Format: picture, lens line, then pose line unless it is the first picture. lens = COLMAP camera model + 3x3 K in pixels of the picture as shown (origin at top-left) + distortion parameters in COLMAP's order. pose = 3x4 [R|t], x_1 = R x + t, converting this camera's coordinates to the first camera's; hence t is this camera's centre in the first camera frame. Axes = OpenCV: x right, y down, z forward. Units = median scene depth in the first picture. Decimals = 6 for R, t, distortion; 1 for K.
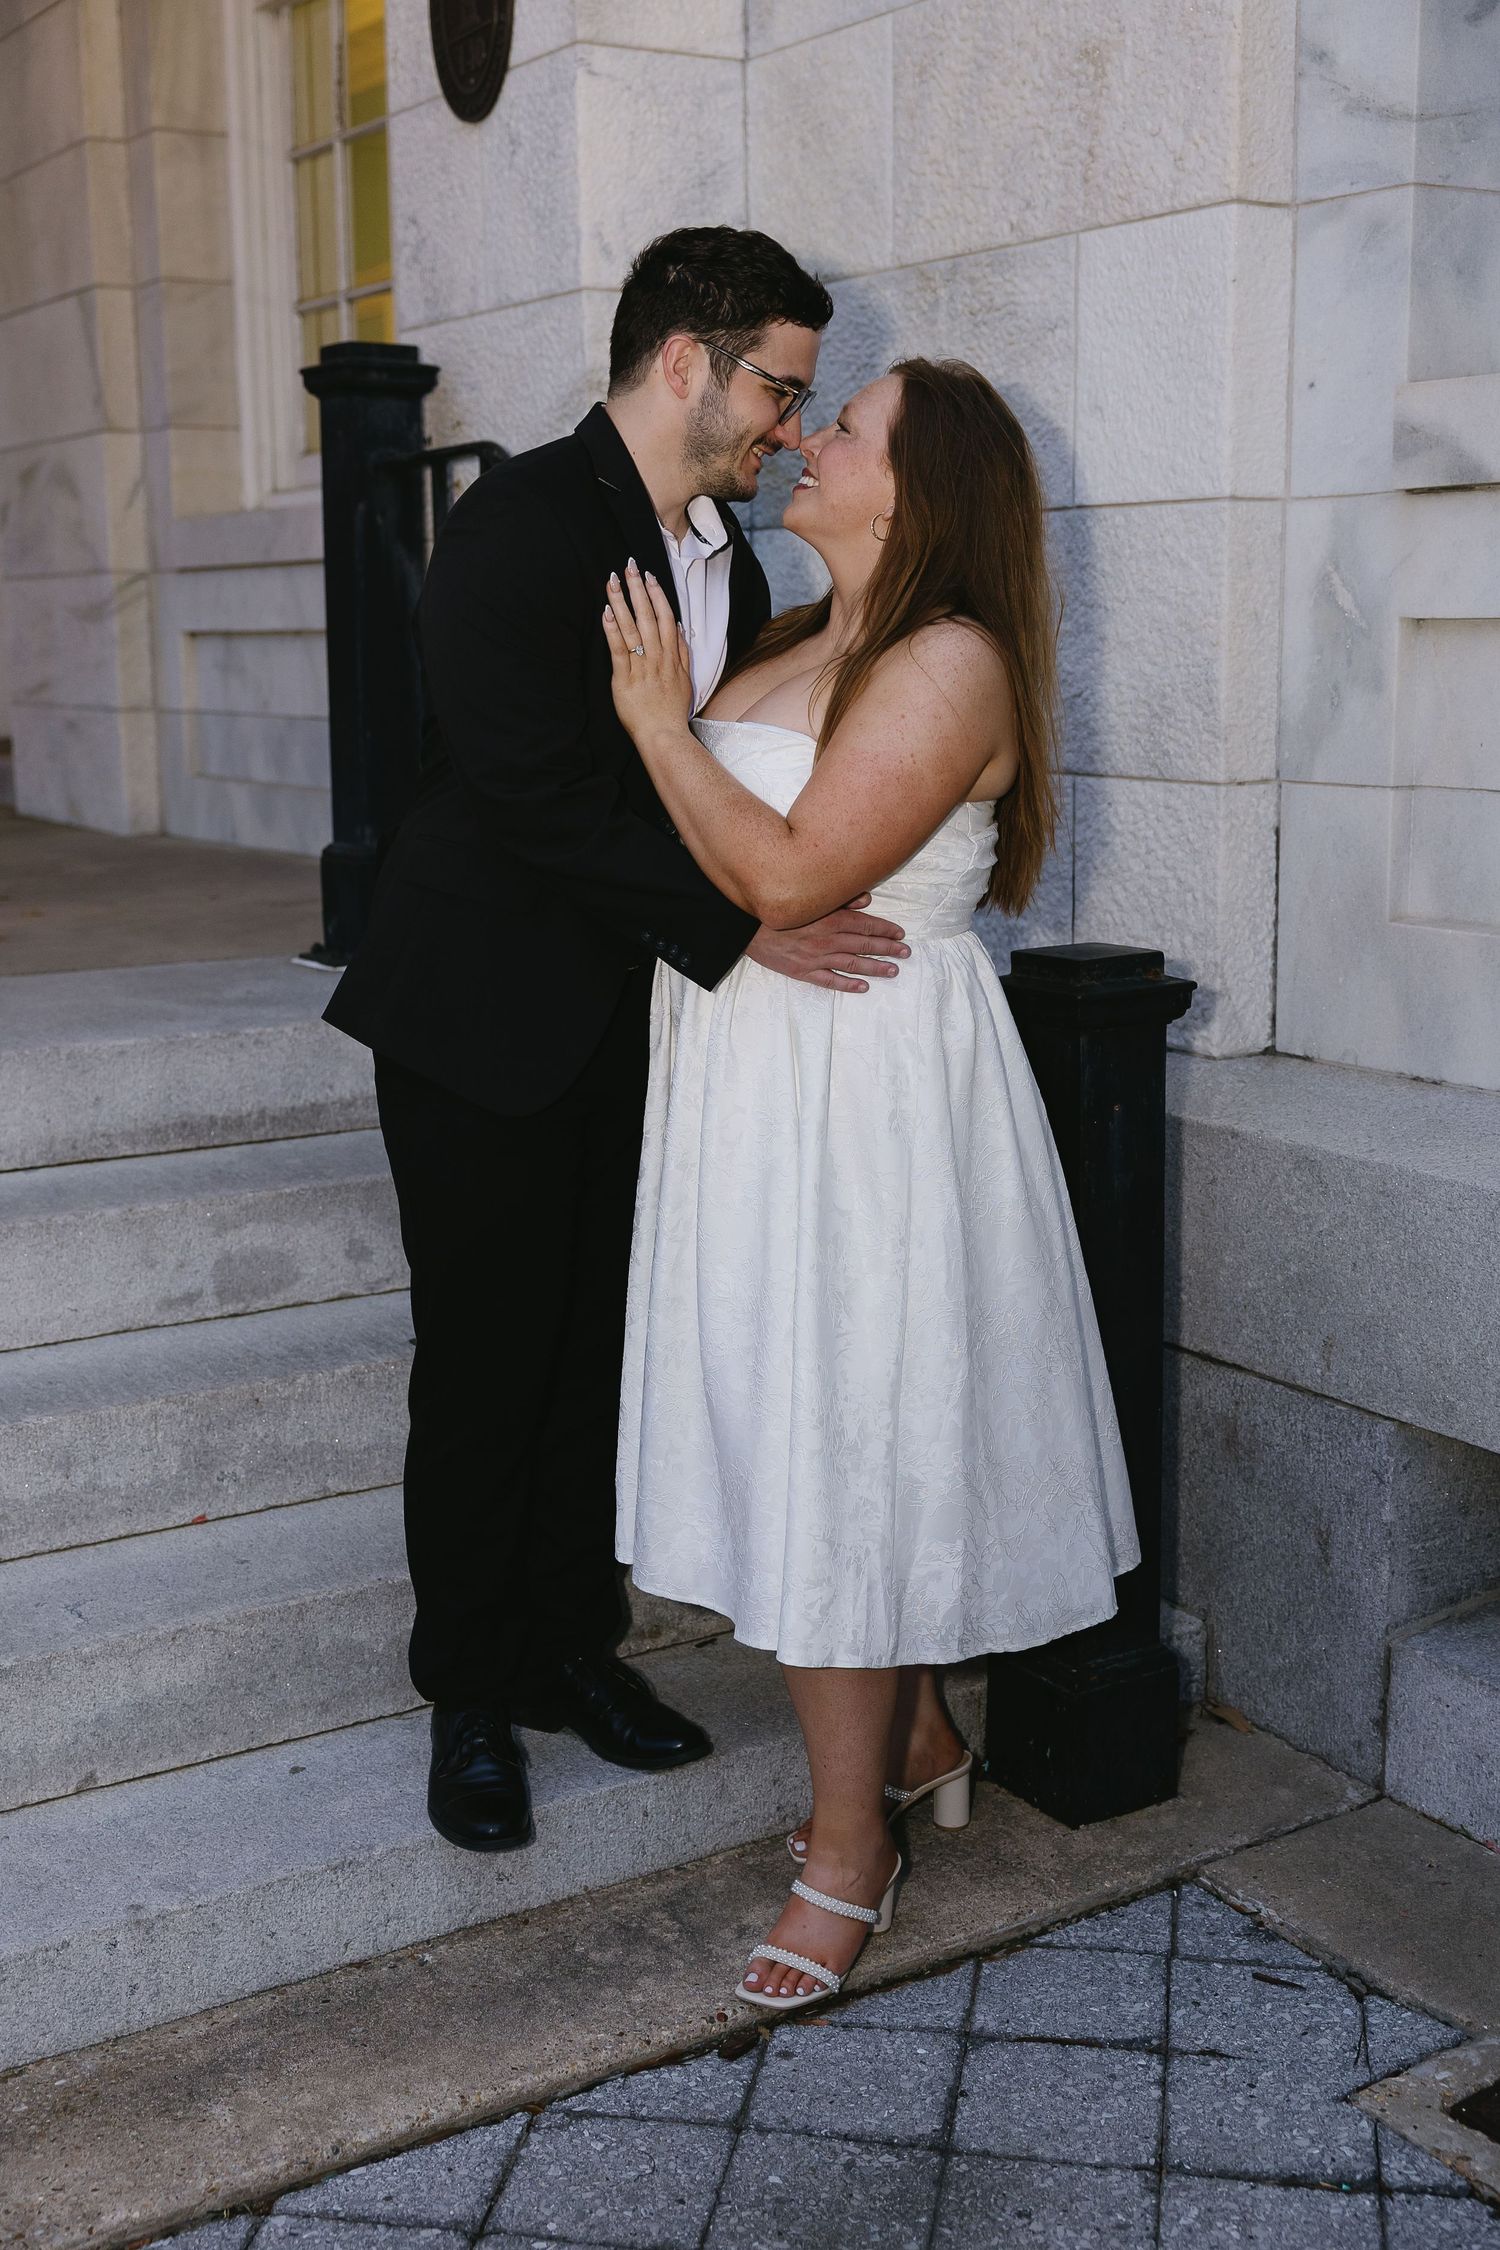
lens RADIAL K [[2641.1, 0, 749.4], [0, 2641.1, 1111.1], [0, 0, 1]] dist [-0.000426, -0.017292]
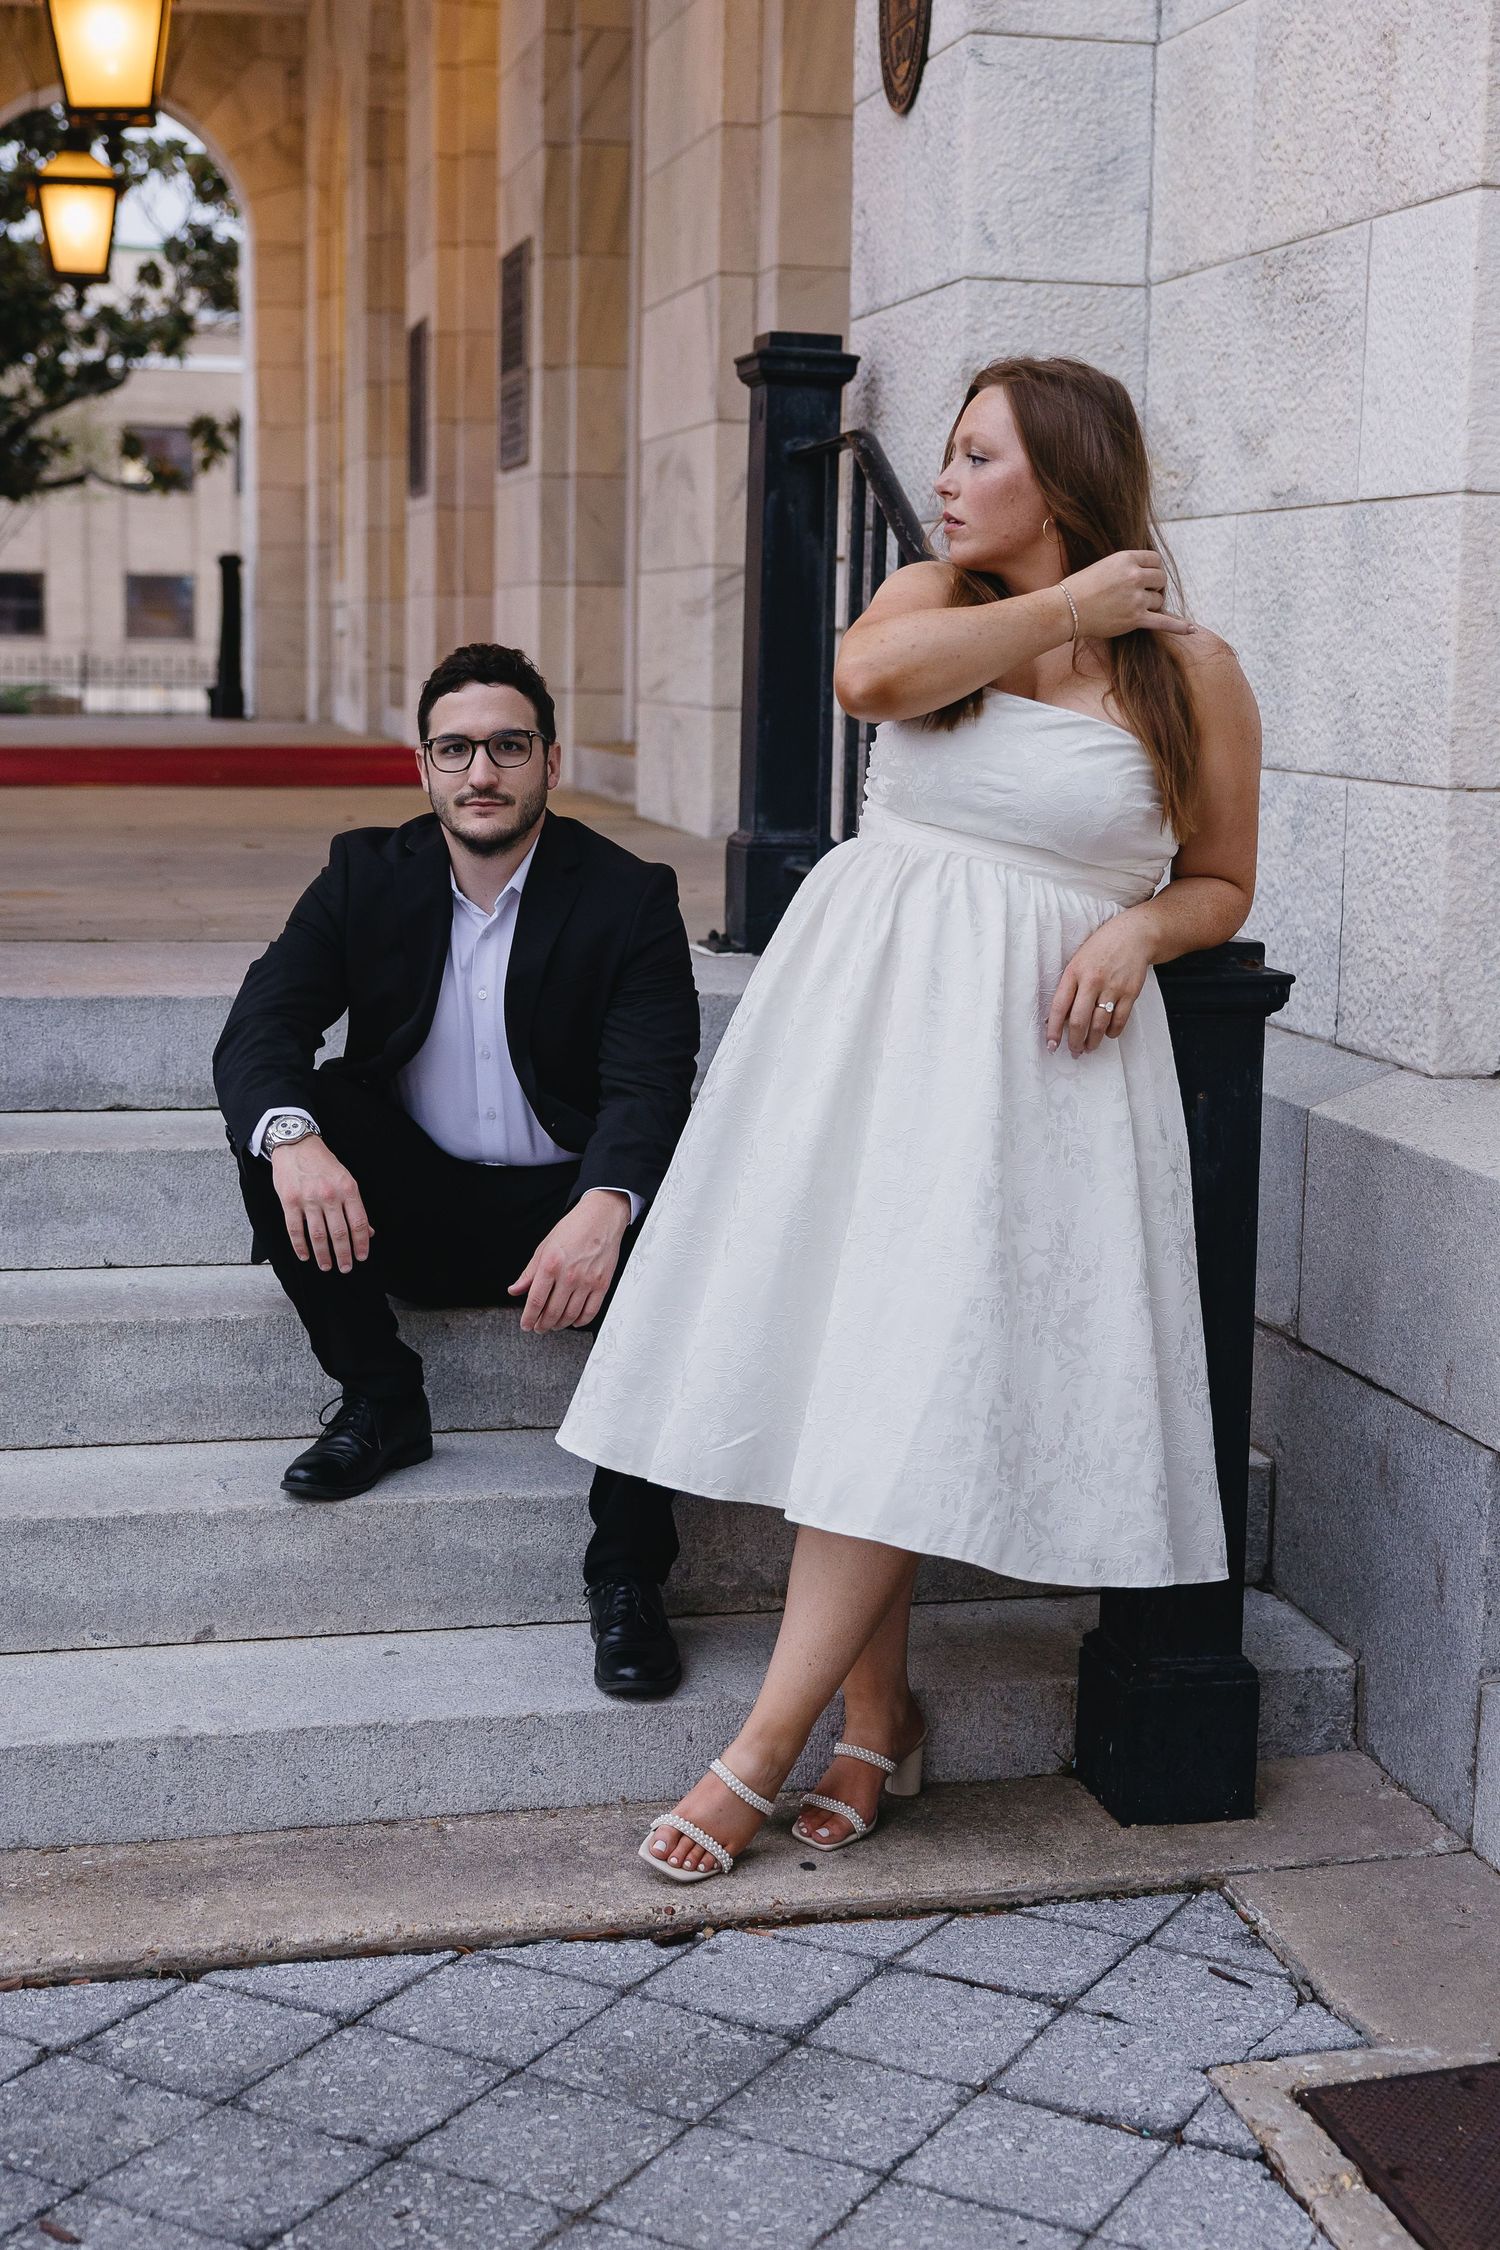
lens RADIAL K [[3113.7, 0, 750.0], [0, 3113.7, 1125.0], [0, 0, 1]] dist [0.006449, -0.046759]
pose [[0.945459, 0.077445, -0.316401, 0.341383], [-0.087598, 0.995994, -0.017970, 0.044356], [0.313742, 0.044706, 0.948455, -0.160298]]
